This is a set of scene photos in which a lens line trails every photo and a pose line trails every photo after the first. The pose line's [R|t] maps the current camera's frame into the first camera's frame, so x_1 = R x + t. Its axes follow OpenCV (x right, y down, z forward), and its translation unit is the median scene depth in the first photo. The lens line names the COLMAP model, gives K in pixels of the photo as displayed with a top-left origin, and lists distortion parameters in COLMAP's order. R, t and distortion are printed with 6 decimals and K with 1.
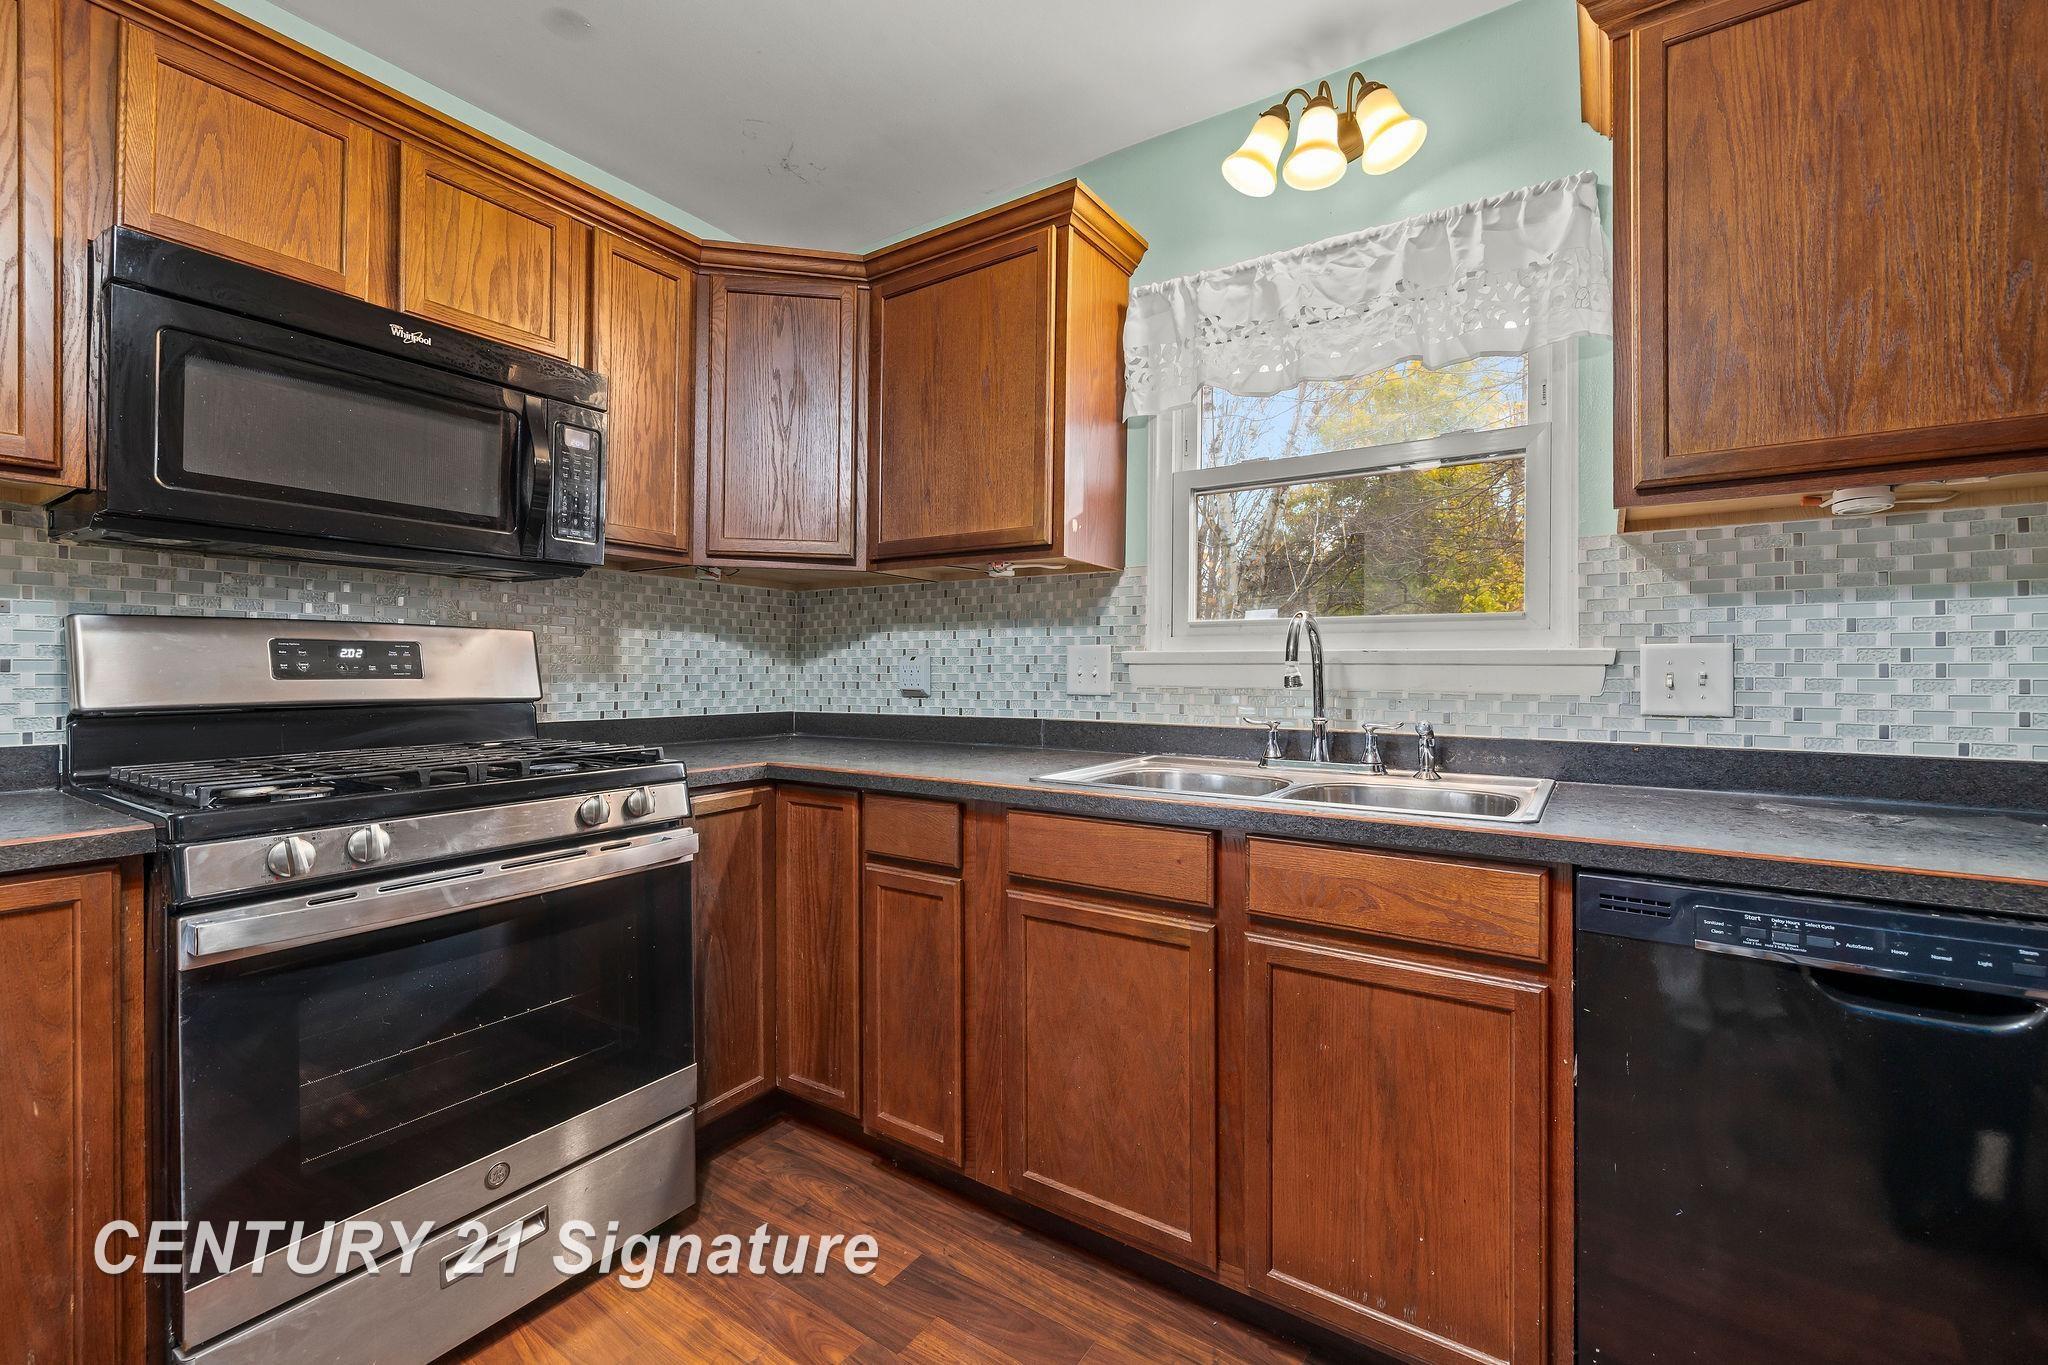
lens RADIAL K [[888.3, 0, 1024.0], [0, 888.3, 682.5], [0, 0, 1]] dist [0.000337, -0.000272]
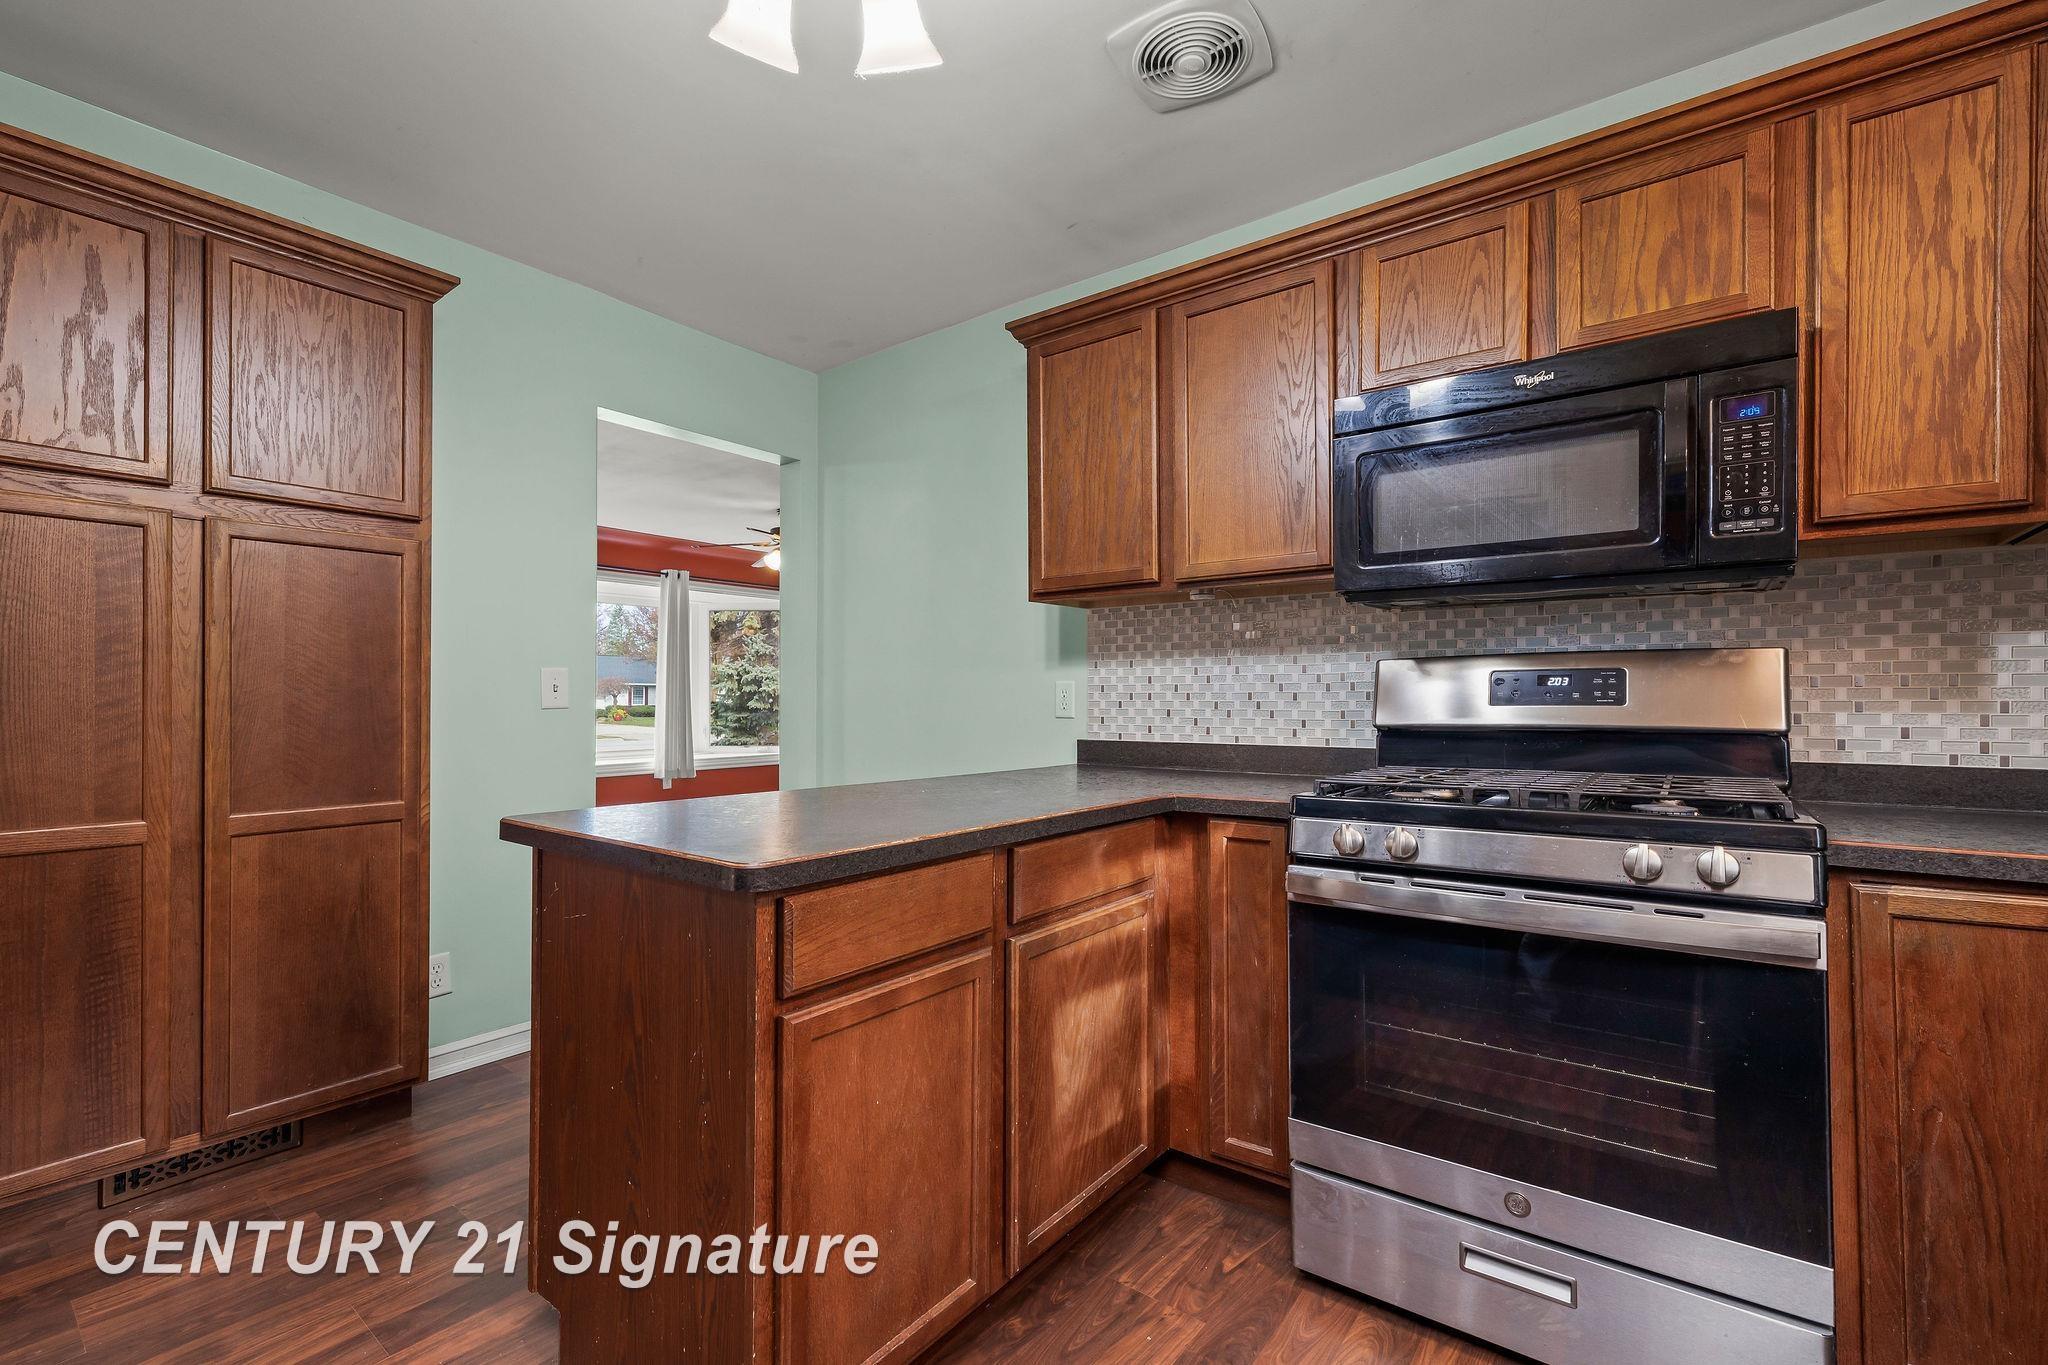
lens RADIAL K [[845.4, 0, 1025.1], [0, 845.4, 716.2], [0, 0, 1]] dist [-0.001110, 0.000103]
pose [[-0.069002, 0.019313, -0.997430, 0.317959], [-0.009106, 0.999759, 0.019988, -0.005415], [0.997575, 0.010462, -0.068809, 0.422896]]
